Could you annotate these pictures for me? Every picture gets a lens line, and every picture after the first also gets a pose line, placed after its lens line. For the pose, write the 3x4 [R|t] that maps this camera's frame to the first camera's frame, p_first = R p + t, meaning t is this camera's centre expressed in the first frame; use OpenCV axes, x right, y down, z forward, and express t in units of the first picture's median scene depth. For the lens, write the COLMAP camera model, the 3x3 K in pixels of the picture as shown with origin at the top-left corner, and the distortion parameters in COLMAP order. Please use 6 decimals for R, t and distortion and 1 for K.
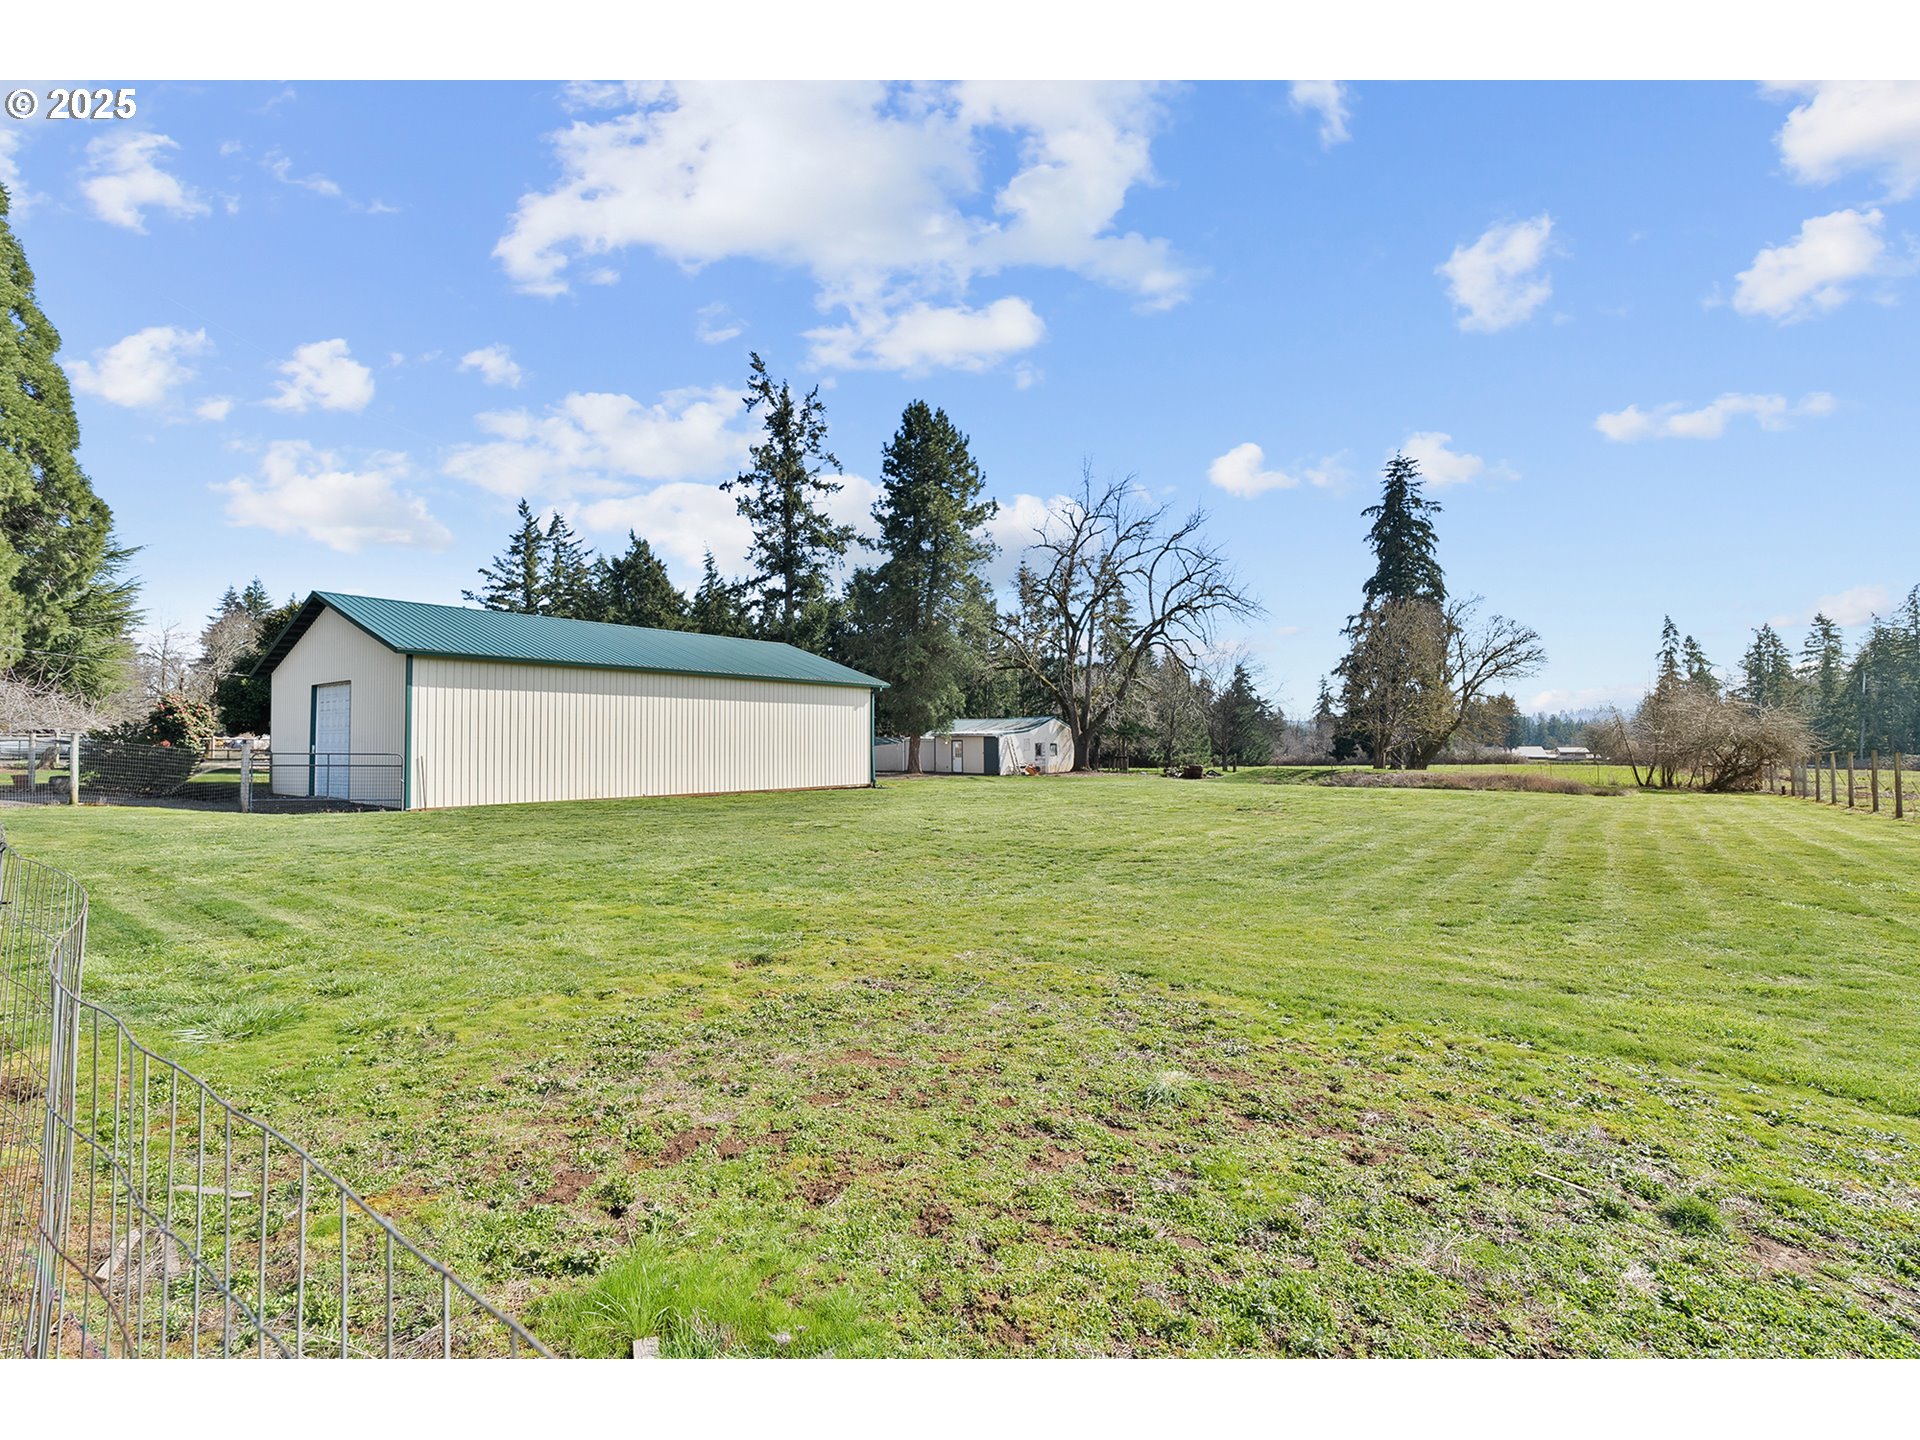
lens RADIAL K [[872.0, 0, 958.1], [0, 872.0, 719.1], [0, 0, 1]] dist [-0.044773, 0.016027]
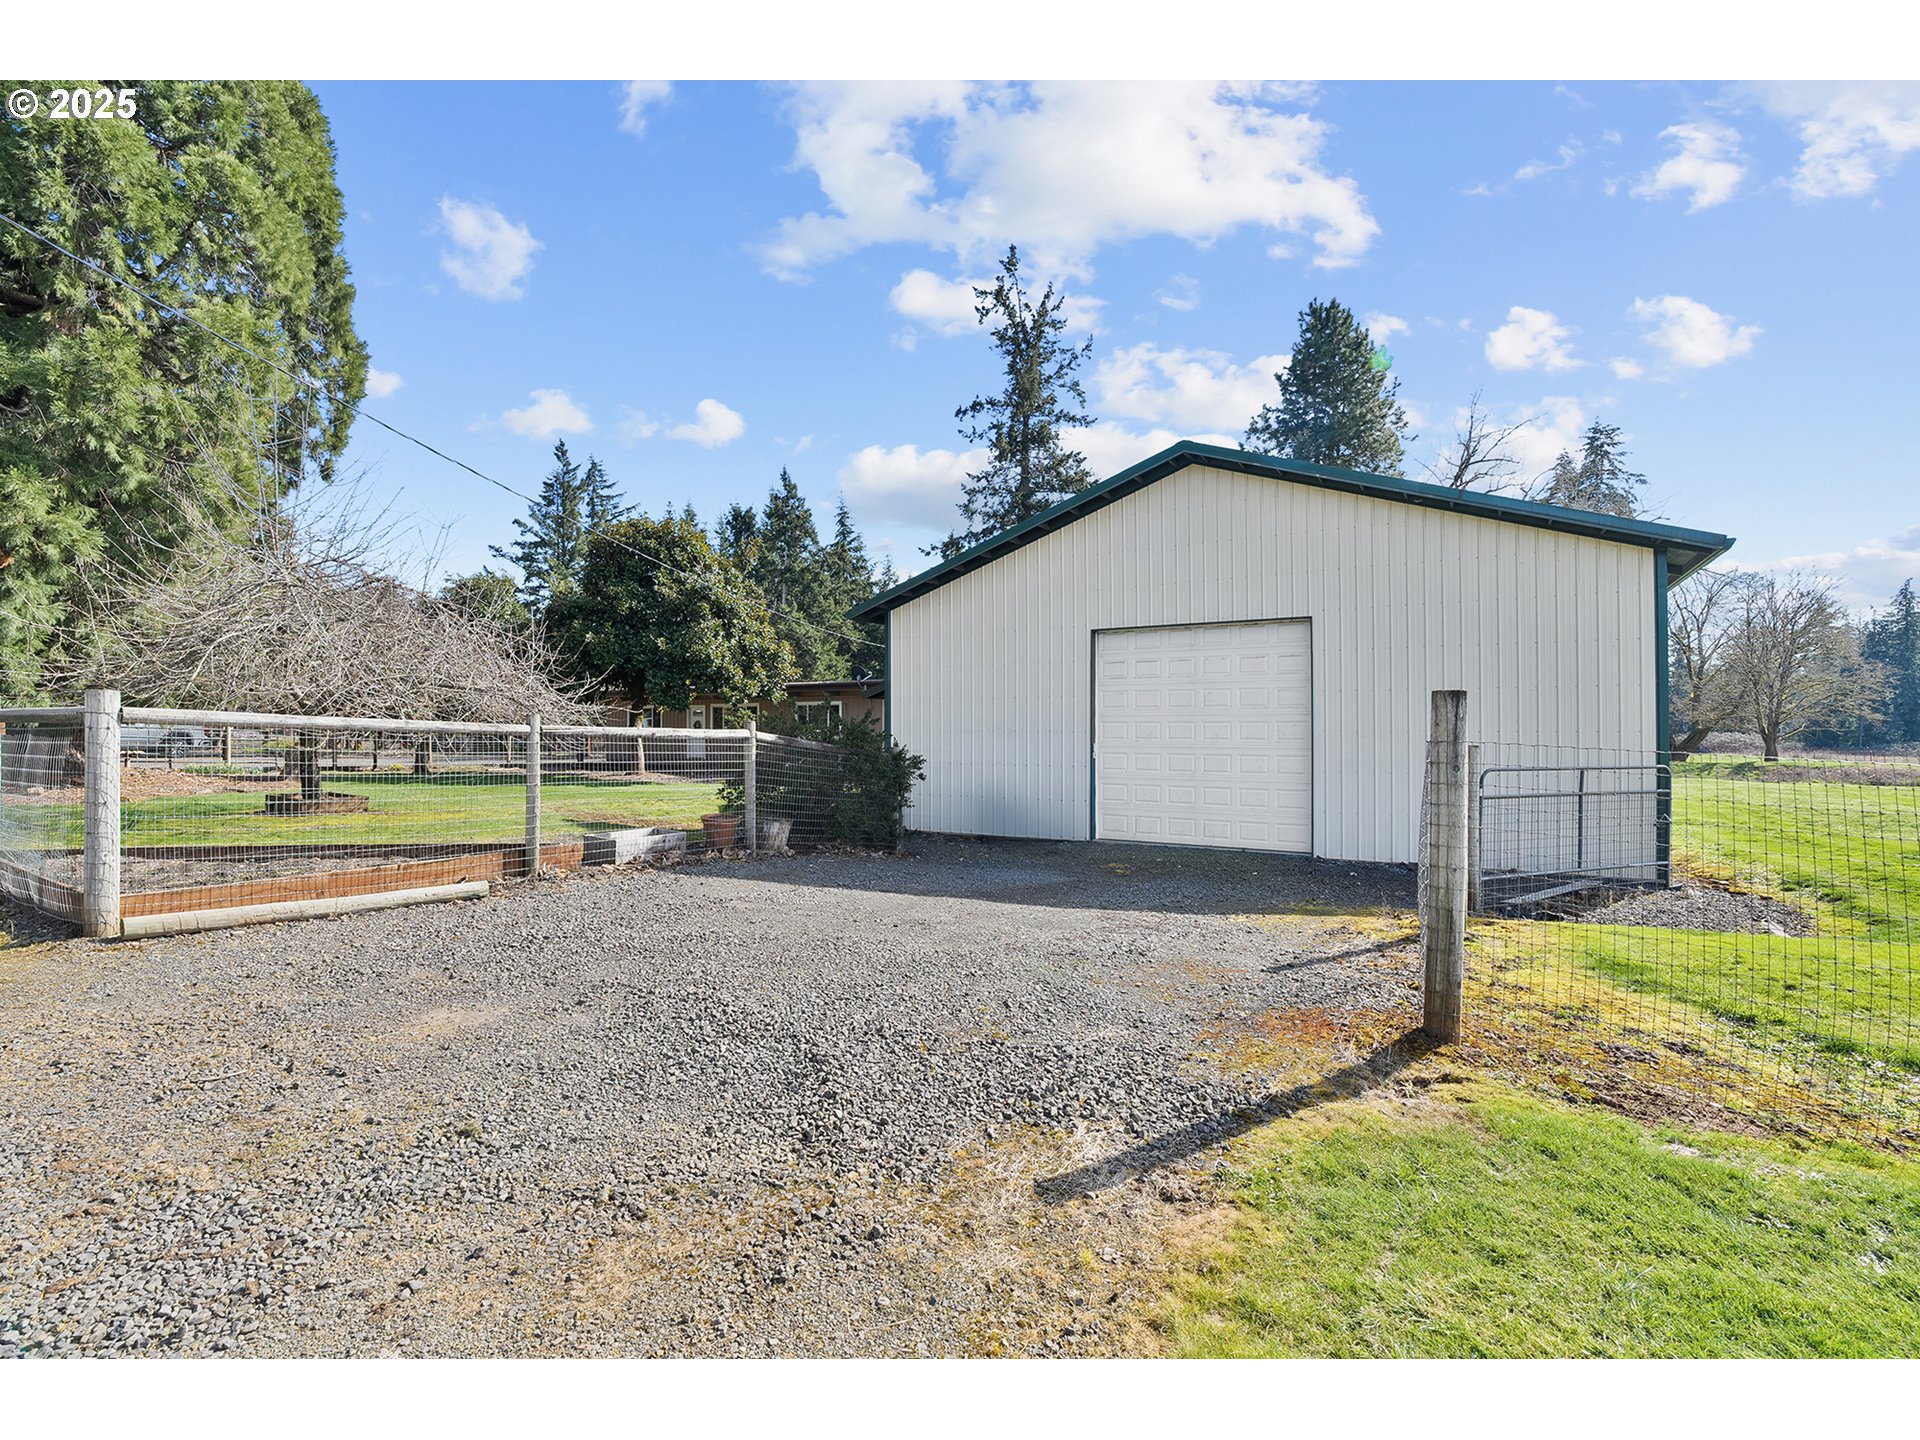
lens RADIAL K [[872.0, 0, 958.1], [0, 872.0, 719.1], [0, 0, 1]] dist [-0.044773, 0.016027]
pose [[0.994302, 0.003261, 0.106550, -0.300476], [-0.005259, 0.999816, 0.018472, 0.002292], [-0.106470, -0.018927, 0.994136, 0.160023]]
